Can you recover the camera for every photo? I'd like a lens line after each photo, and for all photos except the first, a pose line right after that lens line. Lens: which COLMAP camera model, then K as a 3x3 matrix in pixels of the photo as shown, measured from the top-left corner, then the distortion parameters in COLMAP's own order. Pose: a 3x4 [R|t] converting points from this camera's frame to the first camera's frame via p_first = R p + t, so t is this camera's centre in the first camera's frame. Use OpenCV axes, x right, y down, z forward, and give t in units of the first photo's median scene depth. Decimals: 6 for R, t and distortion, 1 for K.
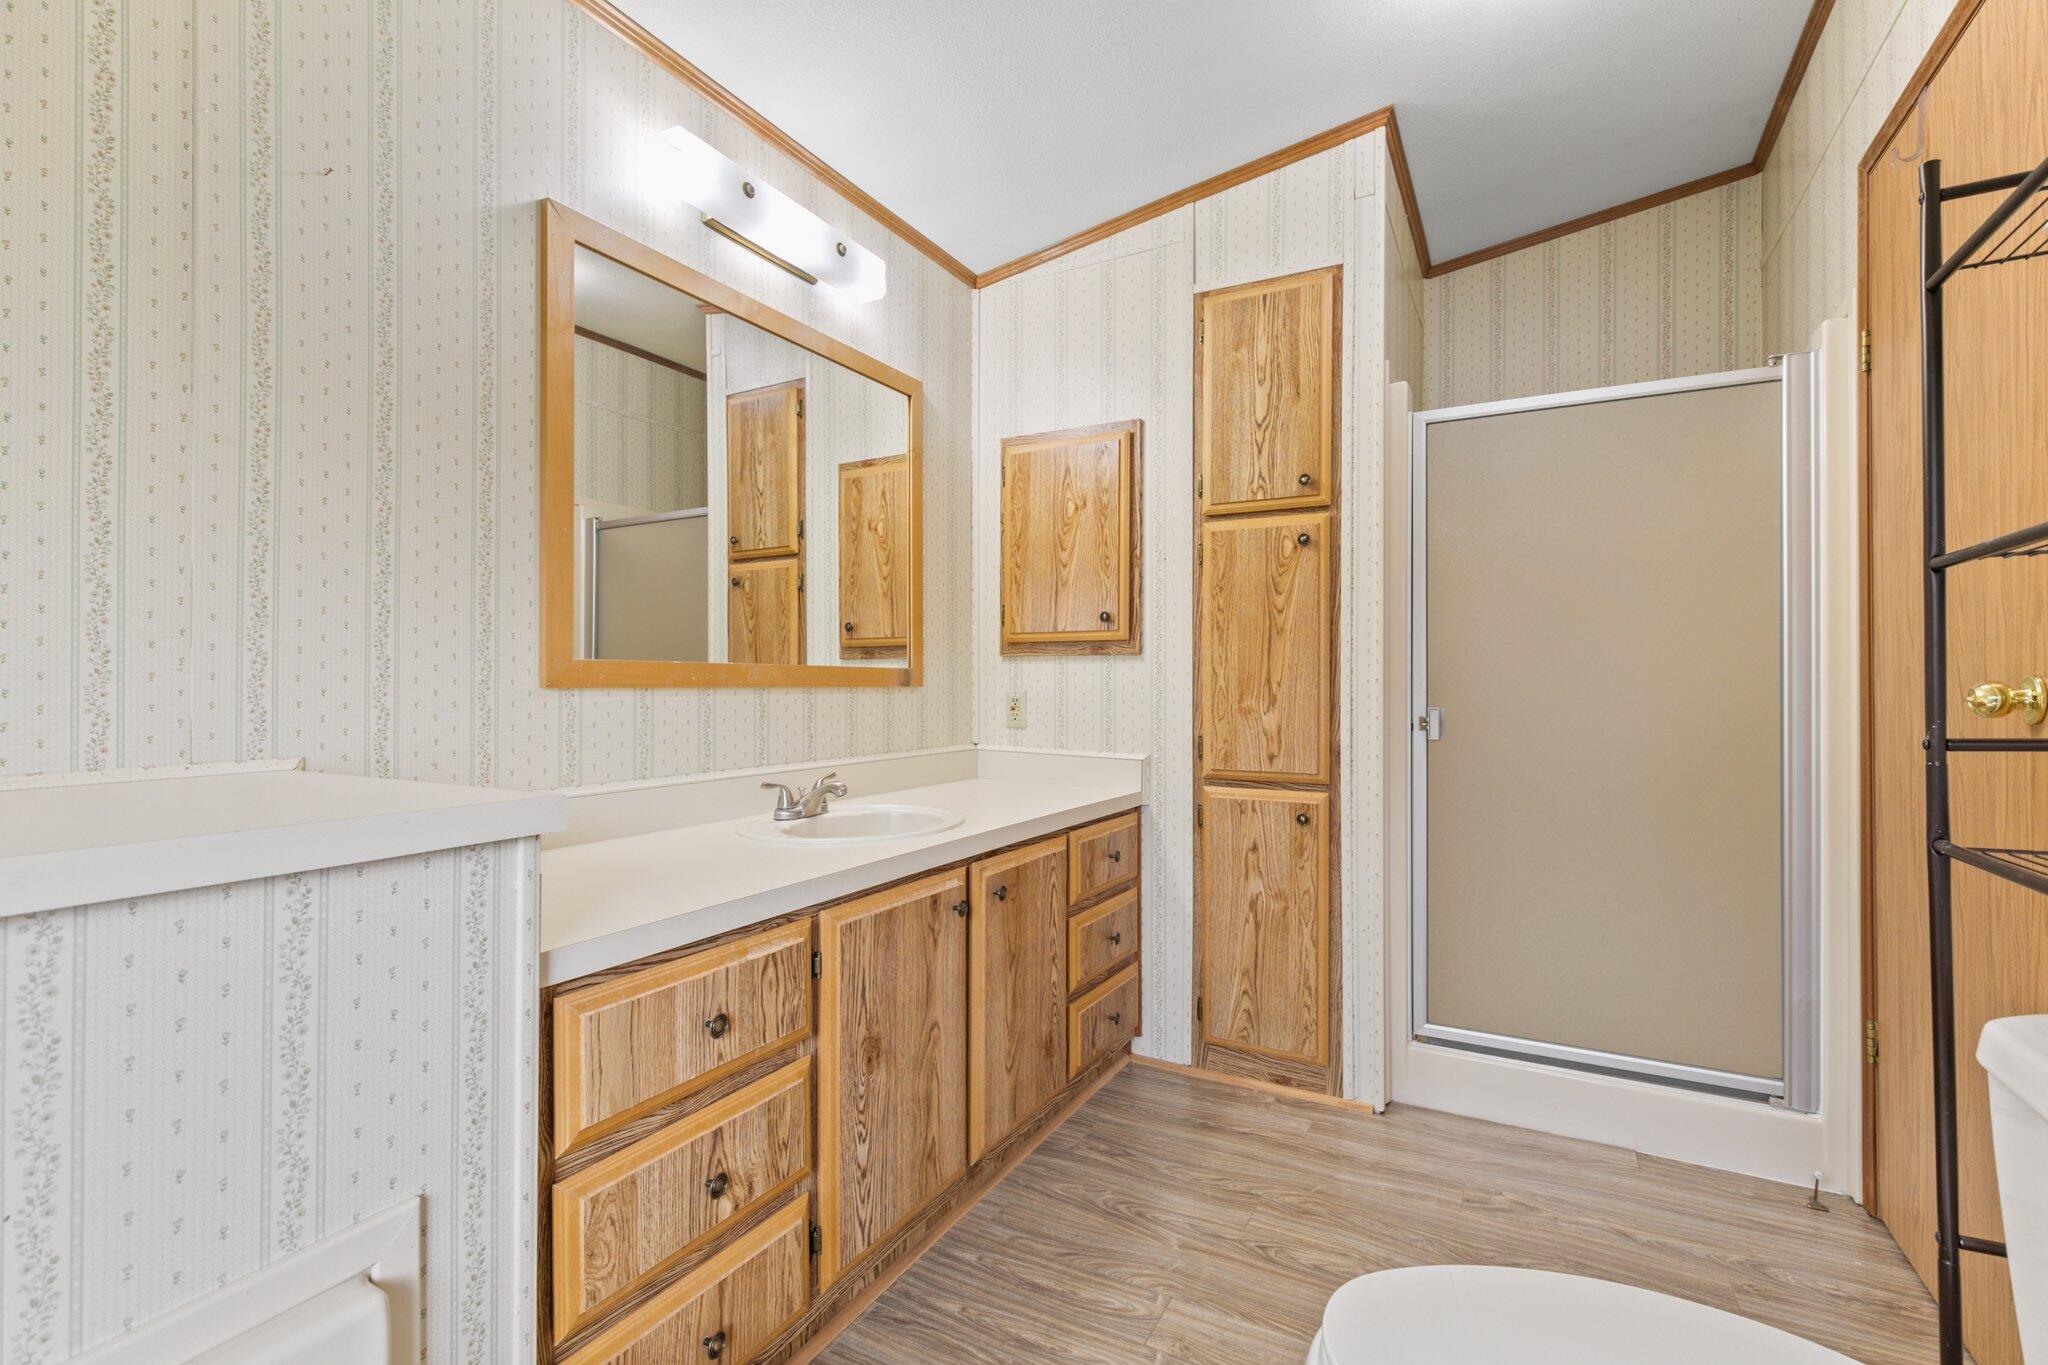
lens RADIAL K [[914.1, 0, 1029.5], [0, 914.1, 683.5], [0, 0, 1]] dist [0.004578, -0.000253]
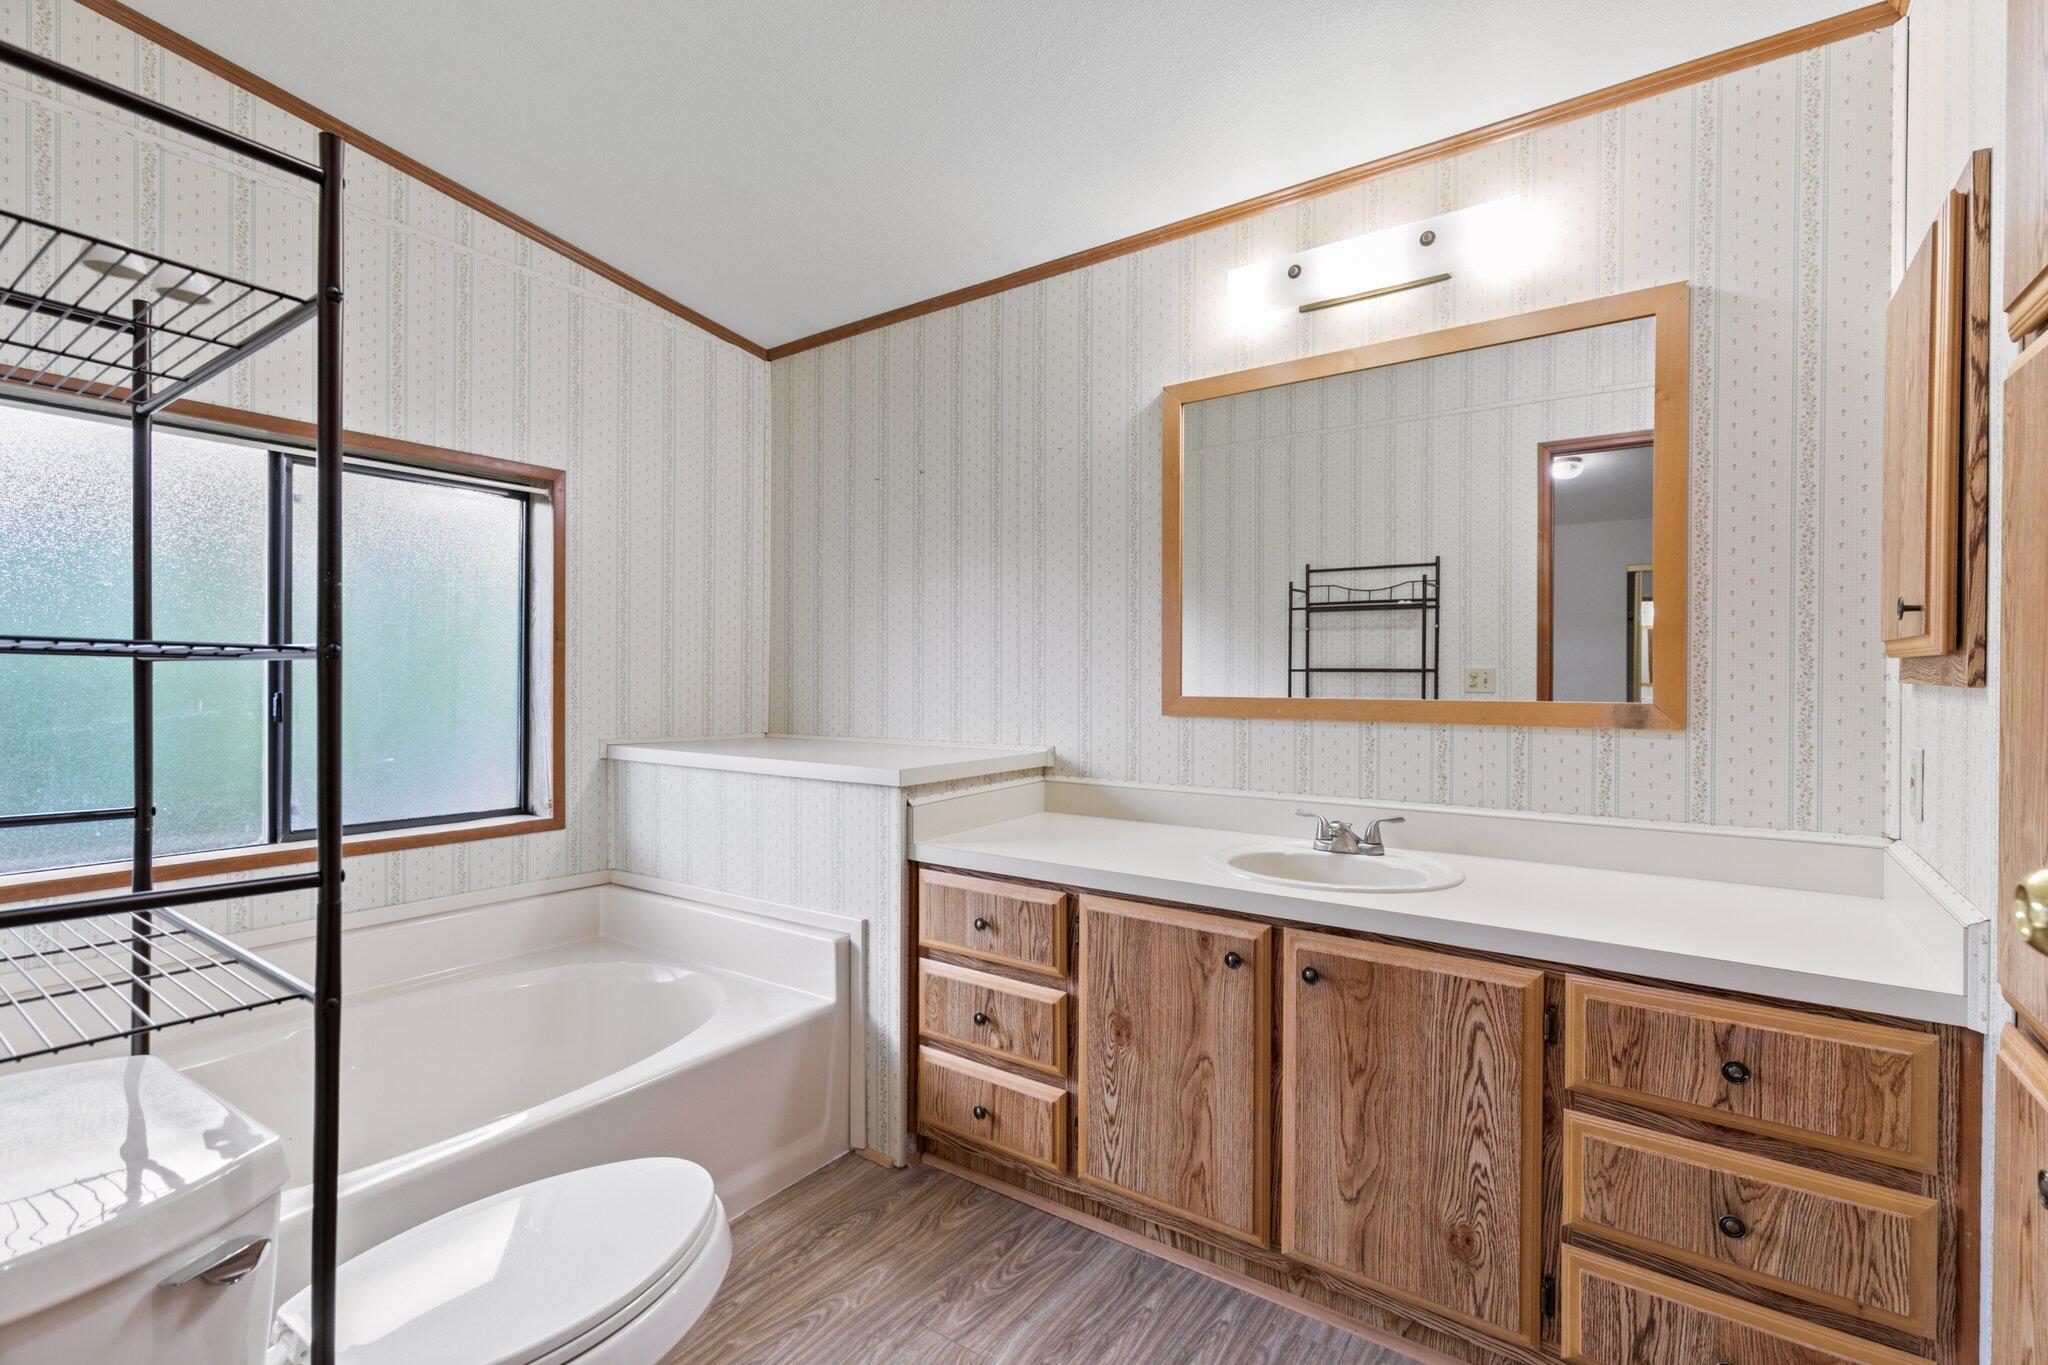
lens RADIAL K [[914.1, 0, 1036.9], [0, 914.1, 677.7], [0, 0, 1]] dist [0.004578, -0.000253]
pose [[-0.107972, 0.005160, -0.994140, 0.987296], [0.001917, 0.999986, 0.004982, -0.065733], [0.994152, -0.001367, -0.107981, 0.963072]]
